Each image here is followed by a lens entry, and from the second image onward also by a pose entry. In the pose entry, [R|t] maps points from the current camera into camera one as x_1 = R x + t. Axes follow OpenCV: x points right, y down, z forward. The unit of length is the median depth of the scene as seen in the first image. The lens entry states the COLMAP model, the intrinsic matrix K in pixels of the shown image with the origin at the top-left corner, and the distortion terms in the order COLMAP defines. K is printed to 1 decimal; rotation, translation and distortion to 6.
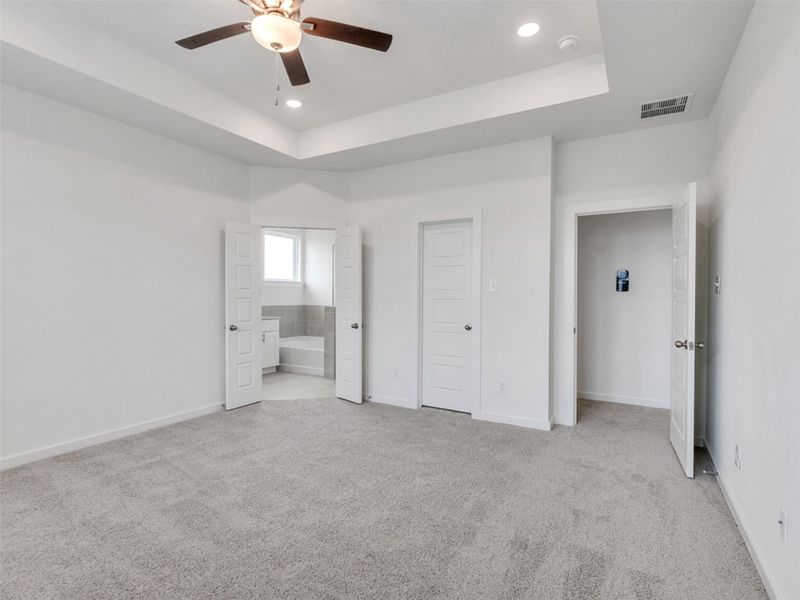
lens RADIAL K [[409.3, 0, 400.0], [0, 409.3, 300.0], [0, 0, 1]] dist [0.001913, 0.000316]
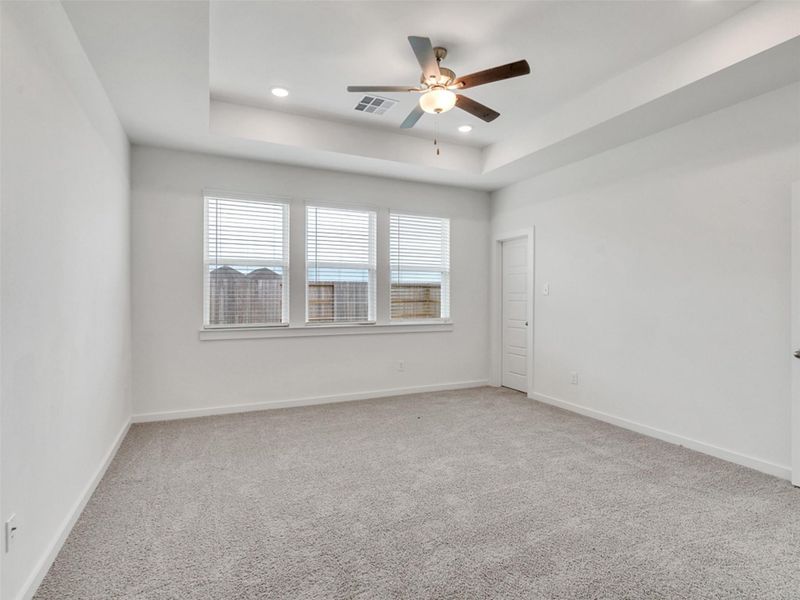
lens RADIAL K [[409.3, 0, 400.0], [0, 409.3, 300.0], [0, 0, 1]] dist [0.001913, 0.000316]
pose [[-0.568373, -0.009332, -0.822718, 0.552328], [-0.023524, 0.999711, 0.004912, 0.000019], [0.822435, 0.022146, -0.568429, 1.089911]]
